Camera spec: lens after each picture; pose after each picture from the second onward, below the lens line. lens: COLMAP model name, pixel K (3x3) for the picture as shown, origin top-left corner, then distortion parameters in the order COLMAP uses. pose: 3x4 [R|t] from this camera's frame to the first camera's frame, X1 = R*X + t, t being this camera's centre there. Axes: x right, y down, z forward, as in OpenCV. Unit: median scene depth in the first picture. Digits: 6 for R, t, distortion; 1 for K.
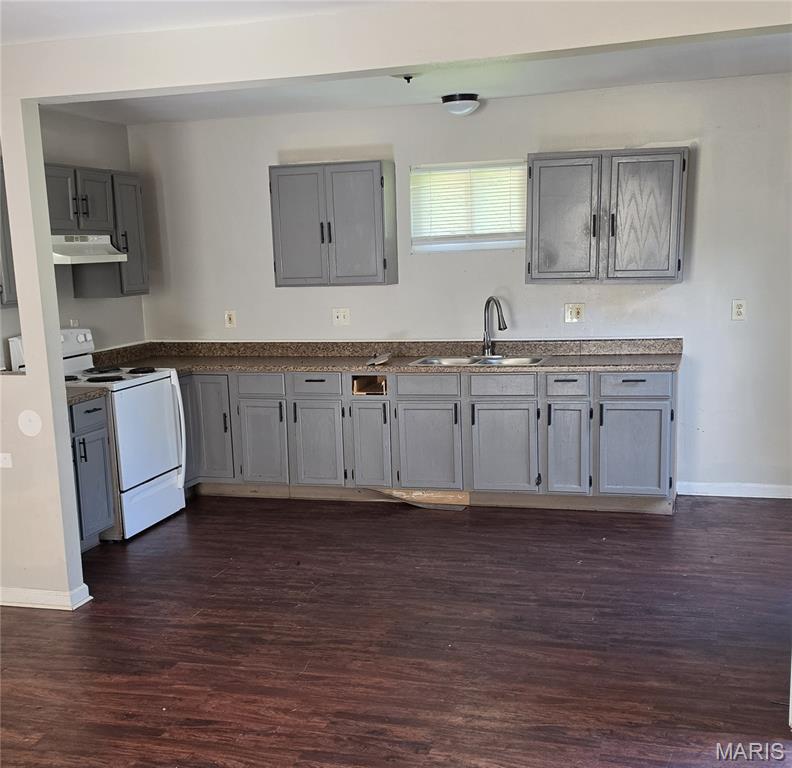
lens RADIAL K [[1018.3, 0, 395.6], [0, 1018.3, 457.6], [0, 0, 1]] dist [0.214772, -0.601316]
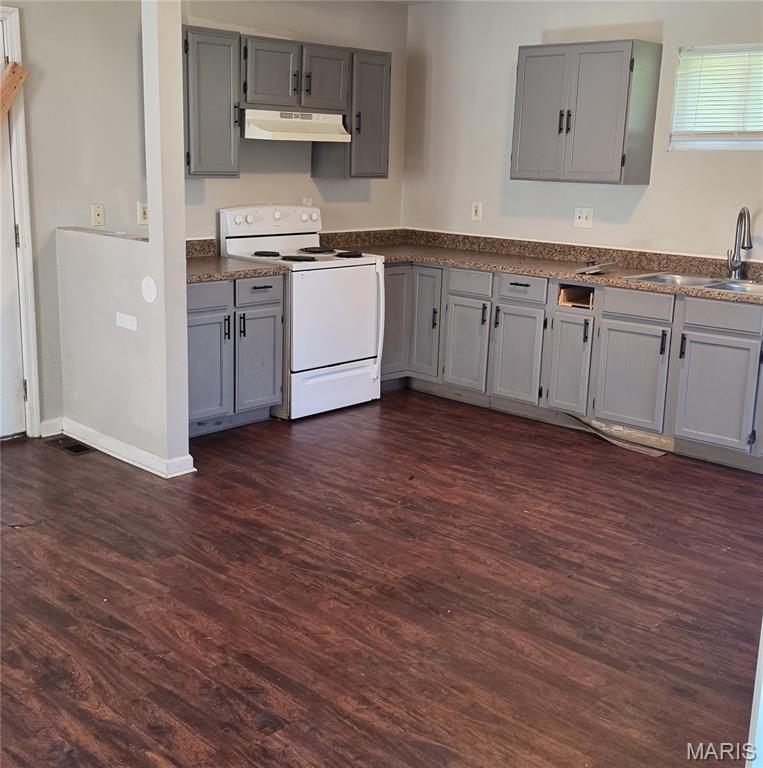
lens RADIAL K [[987.4, 0, 381.5], [0, 987.4, 384.0], [0, 0, 1]] dist [0.138721, -0.259264]
pose [[0.890996, 0.160223, -0.424799, 0.202024], [-0.146413, 0.987072, 0.065202, -0.028070], [0.429755, 0.004101, 0.902936, 0.154703]]
